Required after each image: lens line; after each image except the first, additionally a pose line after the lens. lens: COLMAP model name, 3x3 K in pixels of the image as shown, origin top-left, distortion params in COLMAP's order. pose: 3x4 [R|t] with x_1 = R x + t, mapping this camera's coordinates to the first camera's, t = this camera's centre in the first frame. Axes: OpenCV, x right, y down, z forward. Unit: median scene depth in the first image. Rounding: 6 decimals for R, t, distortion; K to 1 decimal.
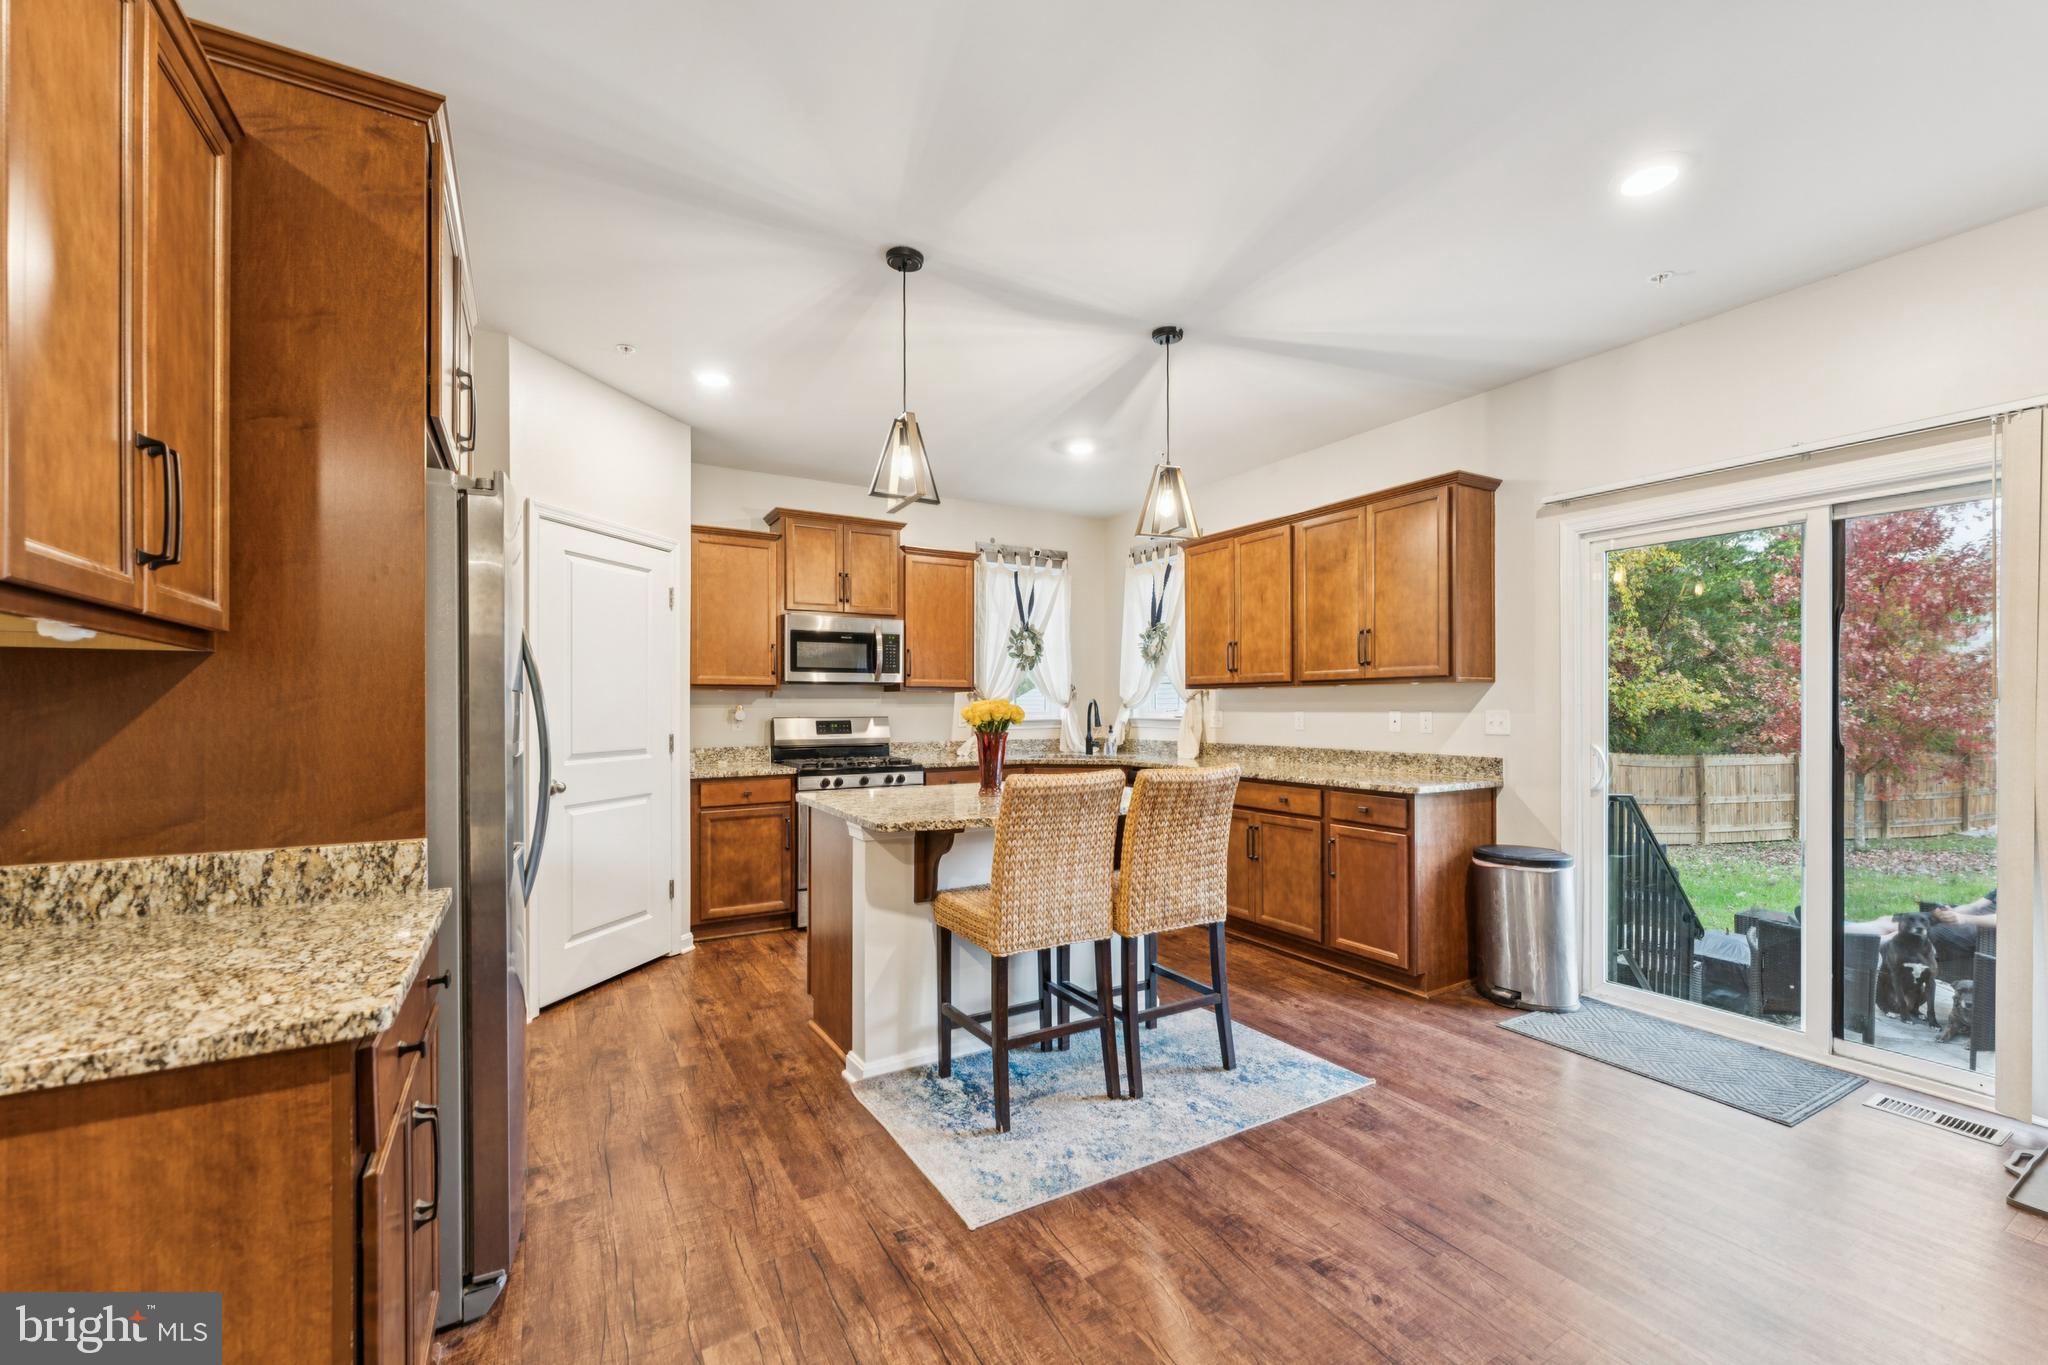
lens RADIAL K [[827.2, 0, 1024.3], [0, 827.2, 693.3], [0, 0, 1]] dist [0.008543, -0.000238]
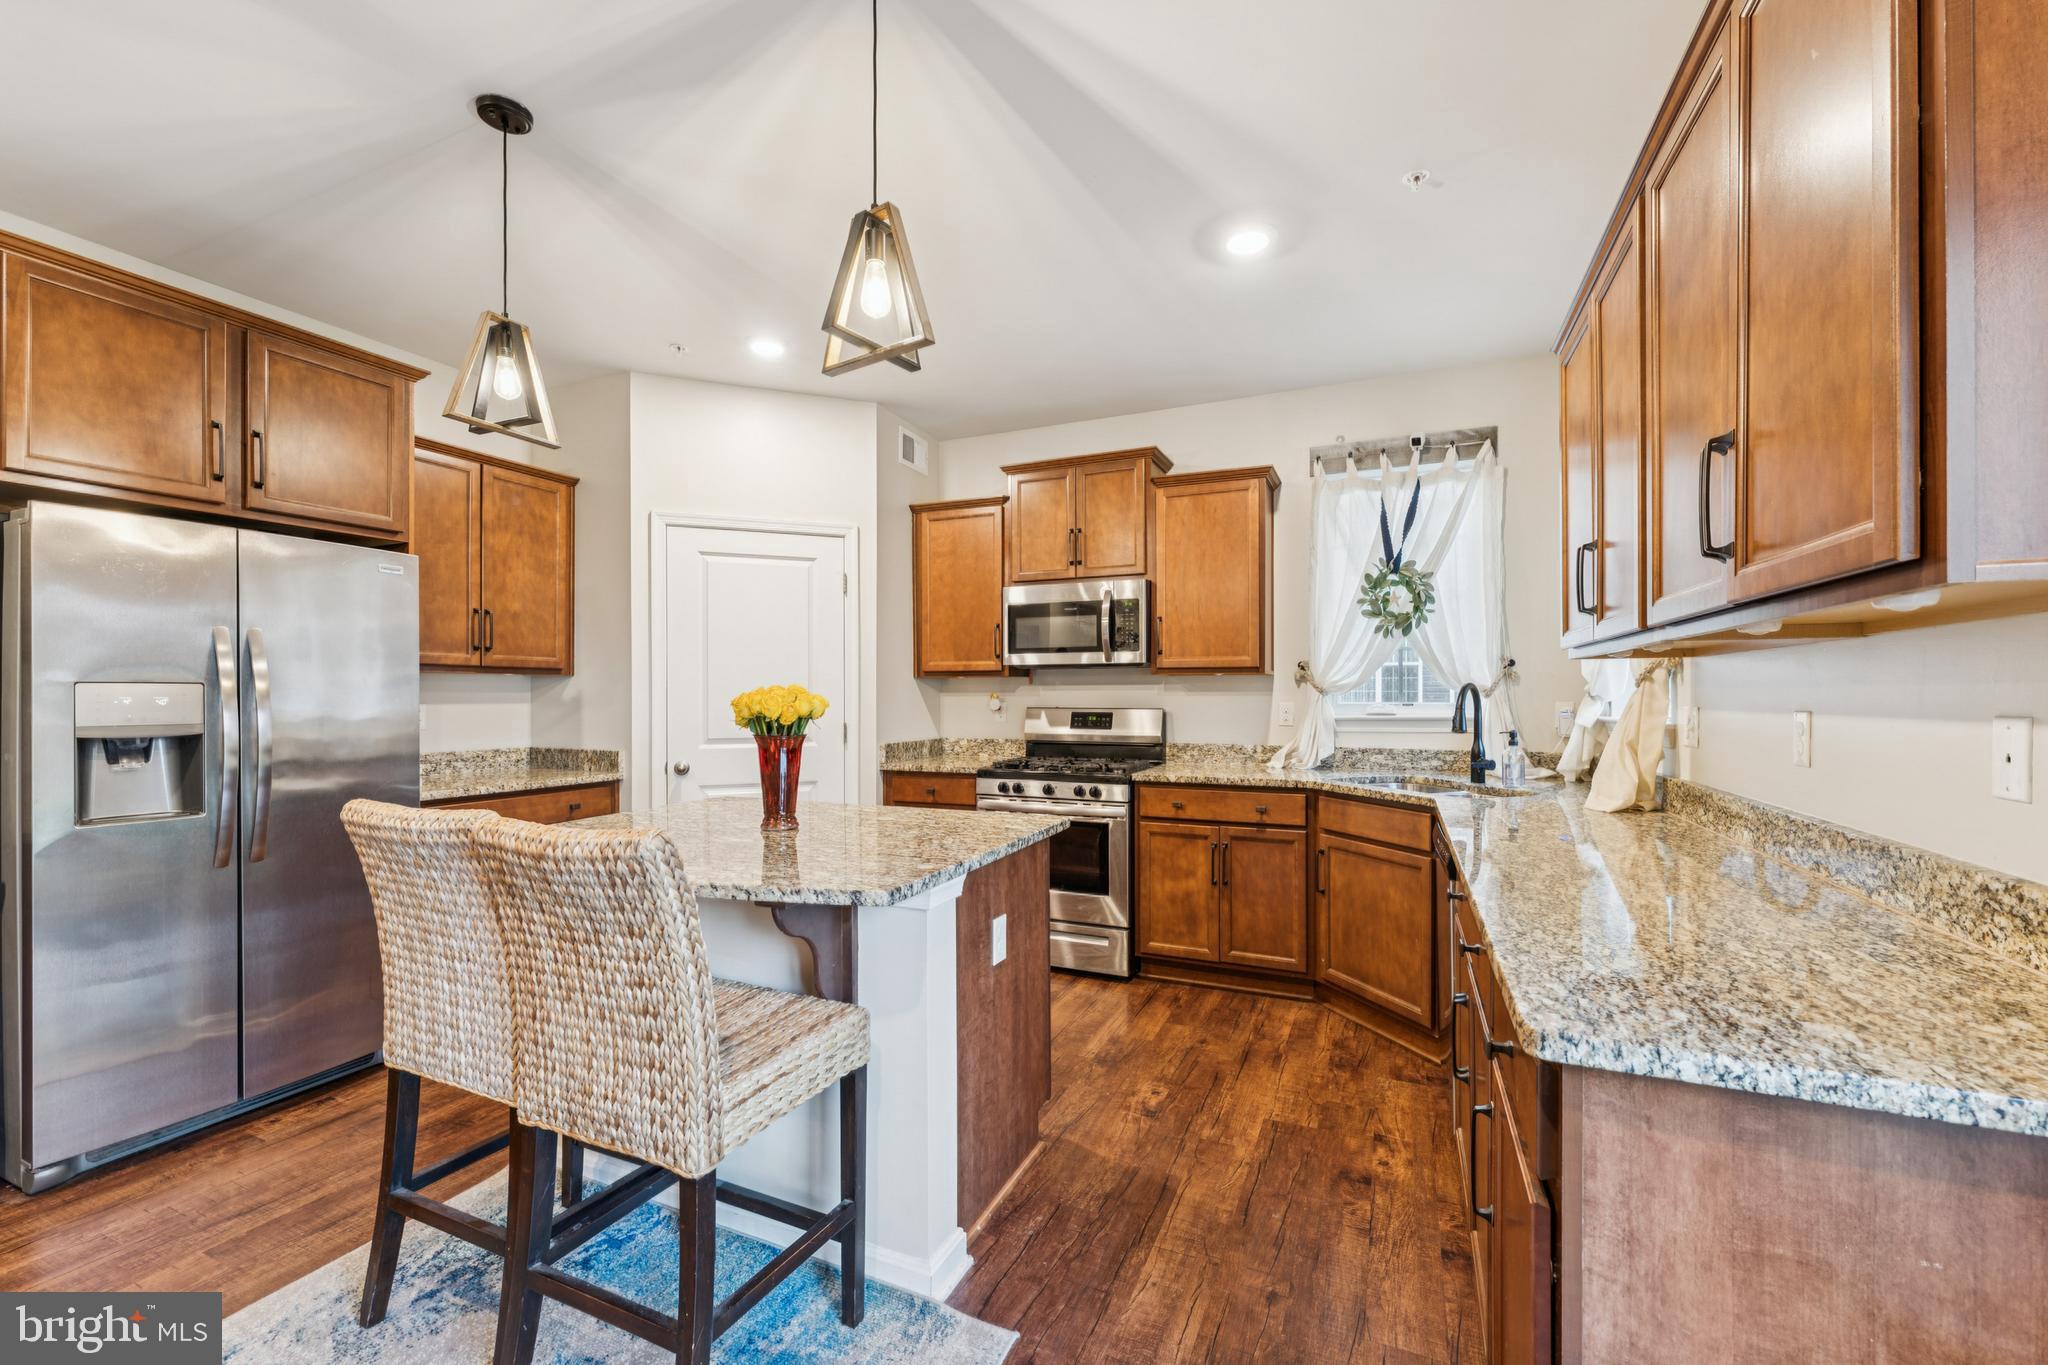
lens RADIAL K [[827.2, 0, 1027.0], [0, 827.2, 690.2], [0, 0, 1]] dist [0.008543, -0.000238]
pose [[0.590470, -0.001151, -0.807059, 0.389043], [0.012051, 0.999900, 0.007390, 0.004787], [0.806970, -0.014090, 0.590425, 0.473380]]
